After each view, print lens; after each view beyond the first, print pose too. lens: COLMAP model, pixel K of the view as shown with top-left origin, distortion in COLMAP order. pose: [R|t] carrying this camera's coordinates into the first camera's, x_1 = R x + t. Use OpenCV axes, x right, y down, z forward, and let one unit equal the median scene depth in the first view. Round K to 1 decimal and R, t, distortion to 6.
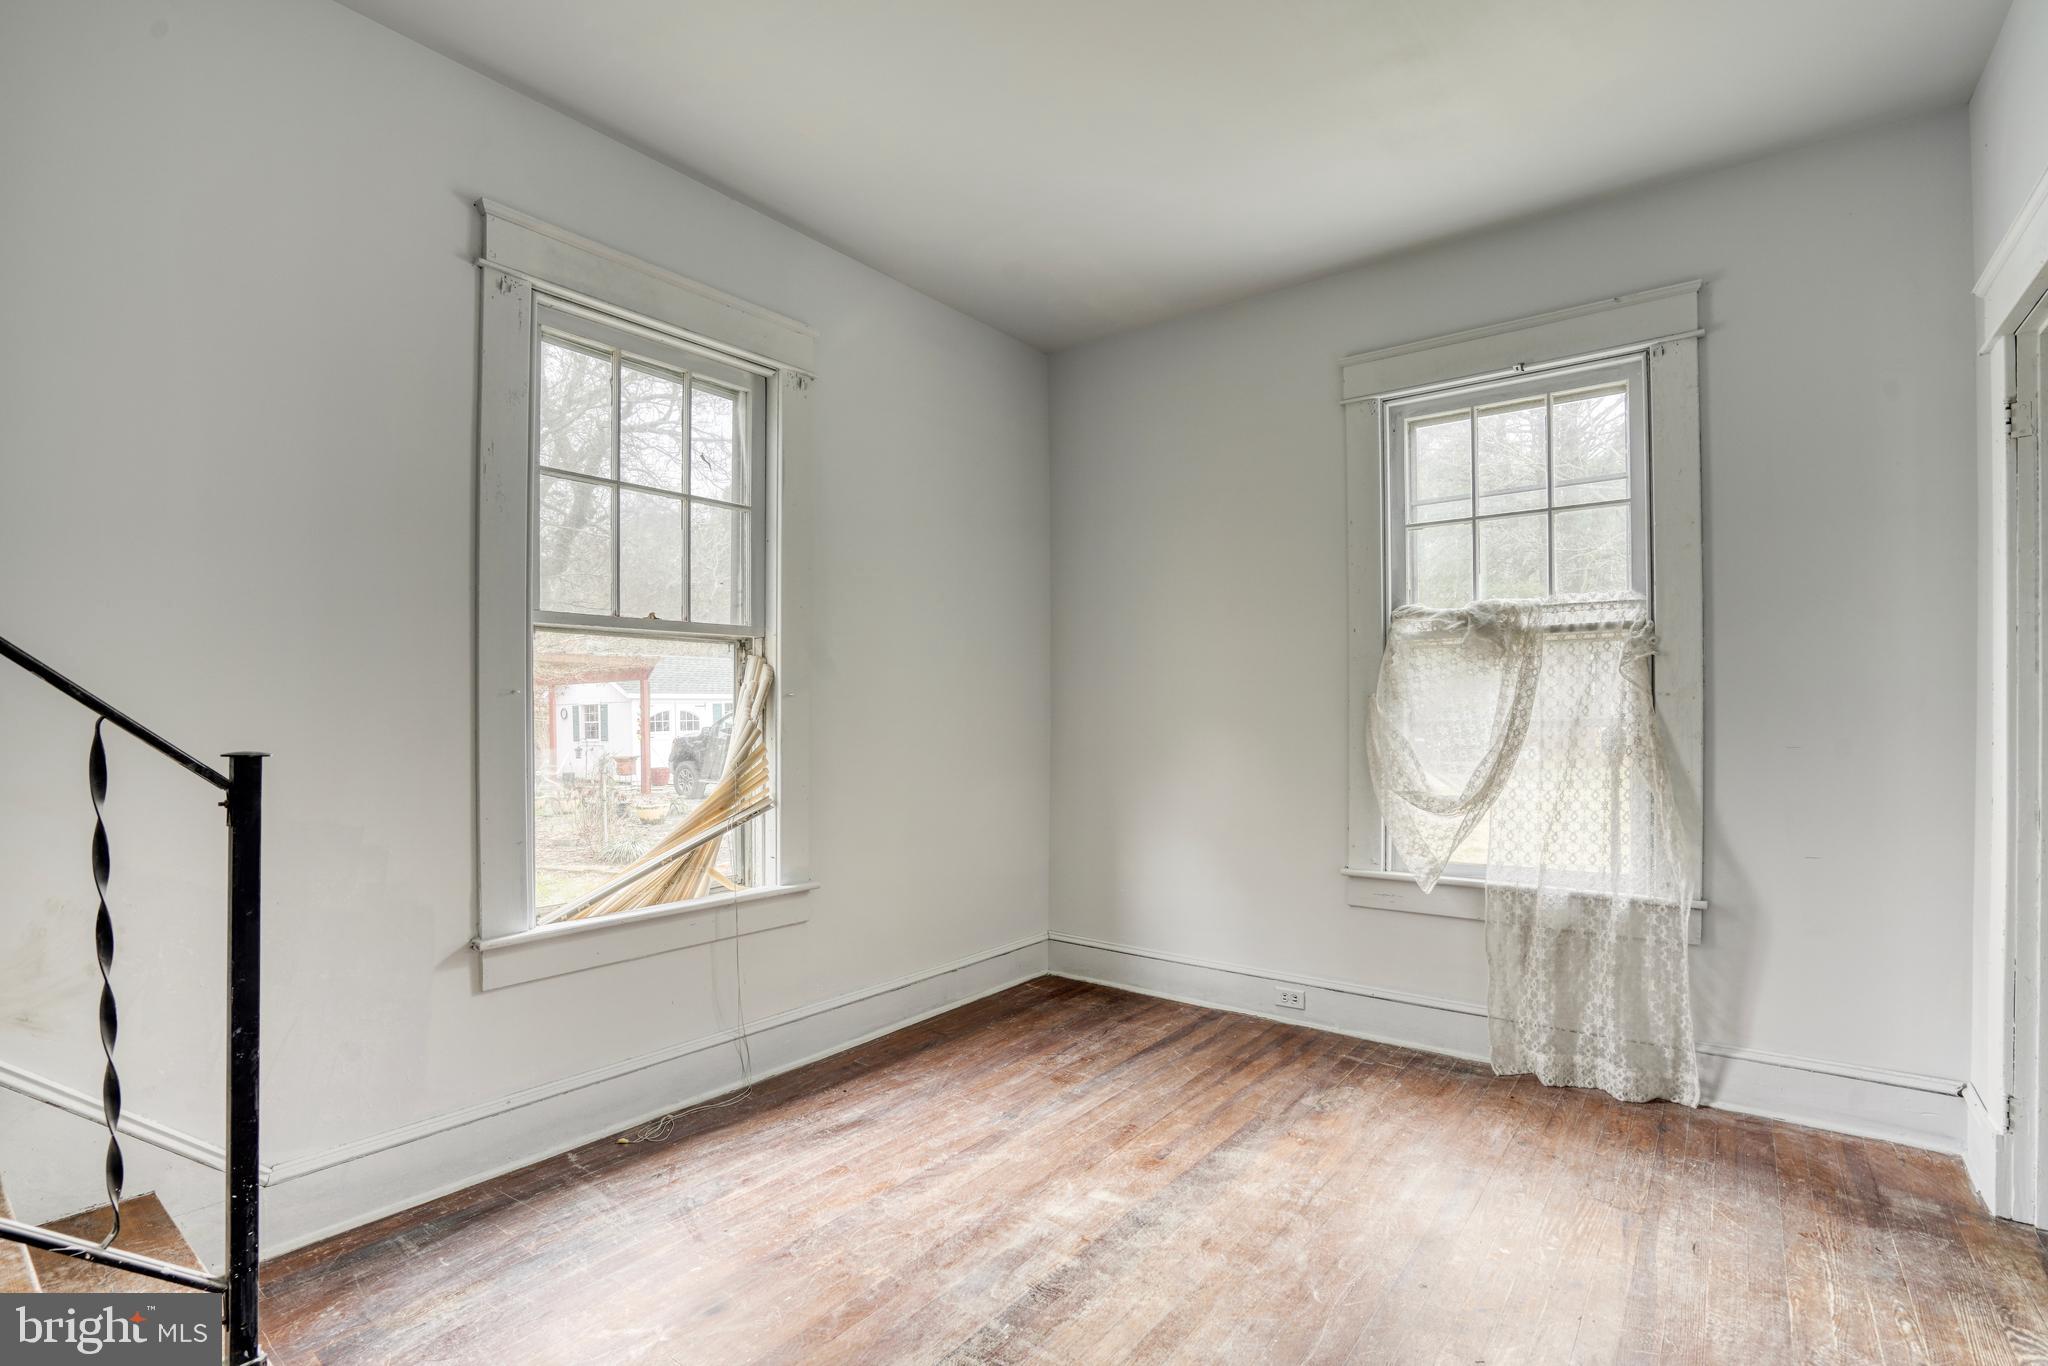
lens RADIAL K [[955.5, 0, 1009.5], [0, 955.5, 680.4], [0, 0, 1]] dist [-0.055907, 0.020592]
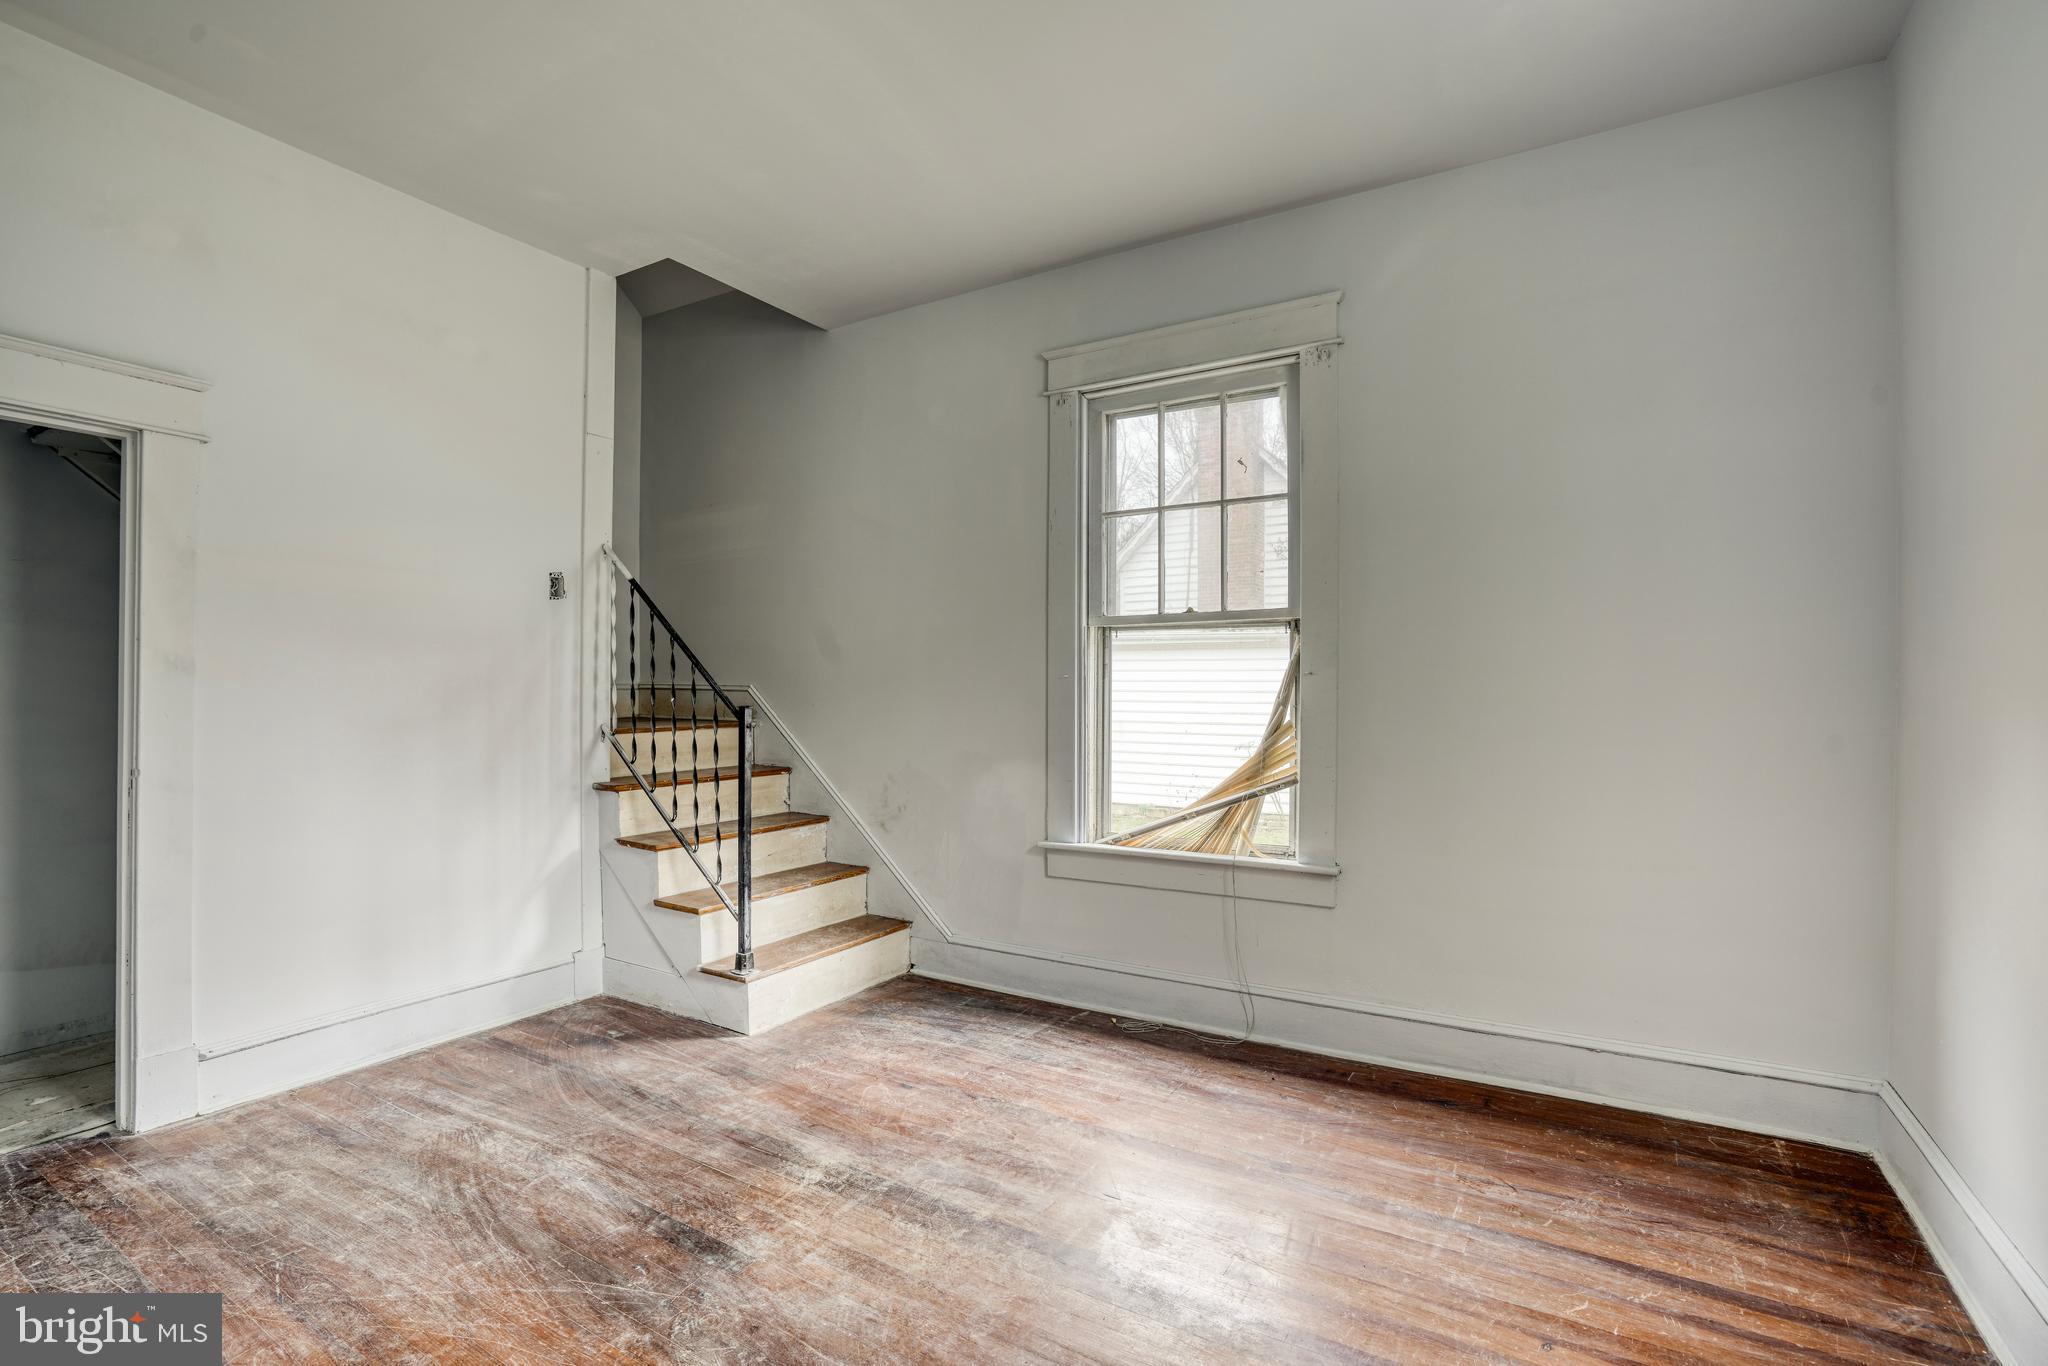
lens RADIAL K [[942.4, 0, 1026.2], [0, 942.4, 655.9], [0, 0, 1]] dist [-0.050915, 0.017872]
pose [[0.108659, -0.037409, -0.993375, 0.769959], [0.032907, 0.998879, -0.034017, 0.023051], [0.993534, -0.028992, 0.109769, 0.655541]]
